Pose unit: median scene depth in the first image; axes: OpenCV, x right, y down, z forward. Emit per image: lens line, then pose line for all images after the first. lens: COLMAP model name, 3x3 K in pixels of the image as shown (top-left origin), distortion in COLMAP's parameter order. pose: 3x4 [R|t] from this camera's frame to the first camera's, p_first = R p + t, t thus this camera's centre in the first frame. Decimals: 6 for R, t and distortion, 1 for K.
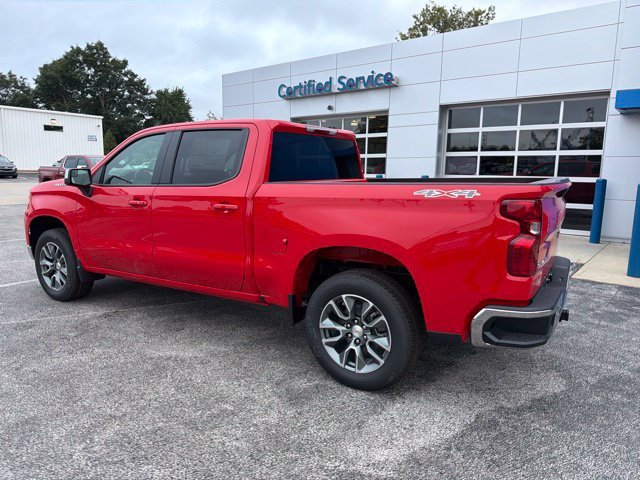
lens RADIAL K [[444.9, 0, 317.0], [0, 444.9, 237.5], [0, 0, 1]] dist [0.053345, -0.069789]
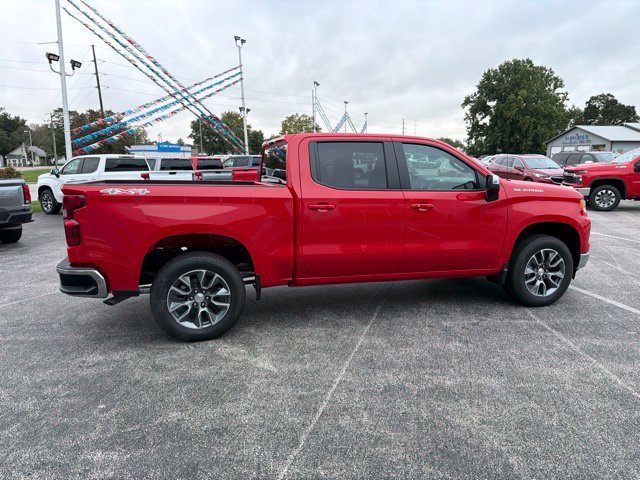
lens RADIAL K [[447.0, 0, 316.5], [0, 447.0, 238.5], [0, 0, 1]] dist [0.055370, -0.073982]
pose [[-0.664970, 0.112982, -0.738275, 0.684970], [-0.116458, 0.960716, 0.251918, -0.248451], [0.737735, 0.253496, -0.625689, 1.530655]]
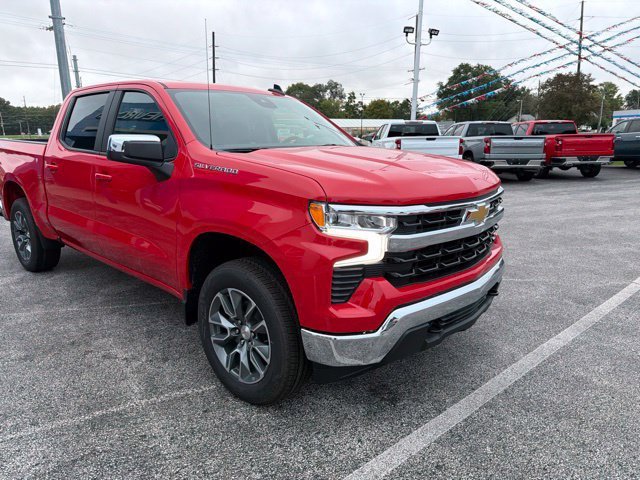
lens RADIAL K [[447.0, 0, 316.5], [0, 447.0, 238.5], [0, 0, 1]] dist [0.055370, -0.073982]
pose [[-0.985872, -0.044458, 0.161494, -0.532562], [0.018587, 0.929144, 0.369251, -0.265403], [-0.166467, 0.367036, -0.915190, 1.699187]]
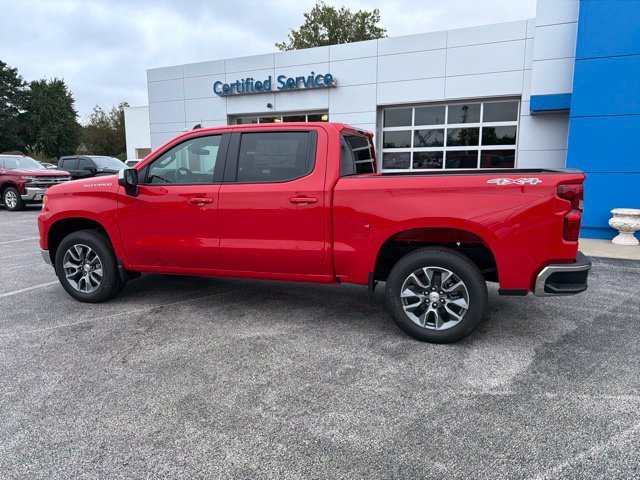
lens RADIAL K [[442.2, 0, 317.6], [0, 442.2, 238.8], [0, 0, 1]] dist [0.068526, -0.090015]
pose [[0.972928, -0.054295, 0.224641, -0.292758], [0.051493, 0.998505, 0.018317, 0.007395], [-0.225300, -0.006254, 0.974269, -0.071687]]
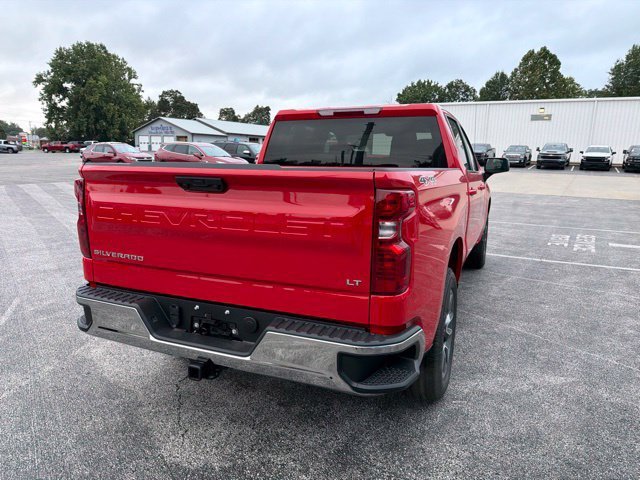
lens RADIAL K [[447.0, 0, 316.5], [0, 447.0, 238.5], [0, 0, 1]] dist [0.055370, -0.073982]
pose [[0.149464, 0.171631, -0.973757, 0.744458], [-0.163329, 0.975576, 0.146882, -0.090207], [0.975184, 0.137089, 0.173845, 0.644853]]
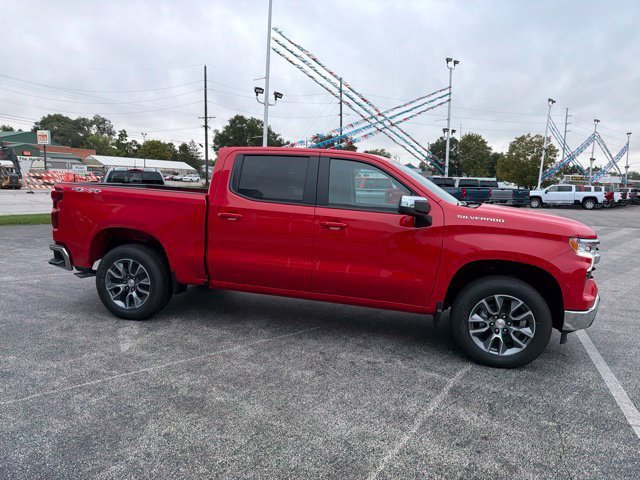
lens RADIAL K [[447.0, 0, 316.5], [0, 447.0, 238.5], [0, 0, 1]] dist [0.055370, -0.073982]
pose [[-0.946443, -0.009314, -0.322735, 0.182461], [-0.098650, 0.960125, 0.261588, -0.300357], [0.307430, 0.279416, -0.909623, 1.866956]]
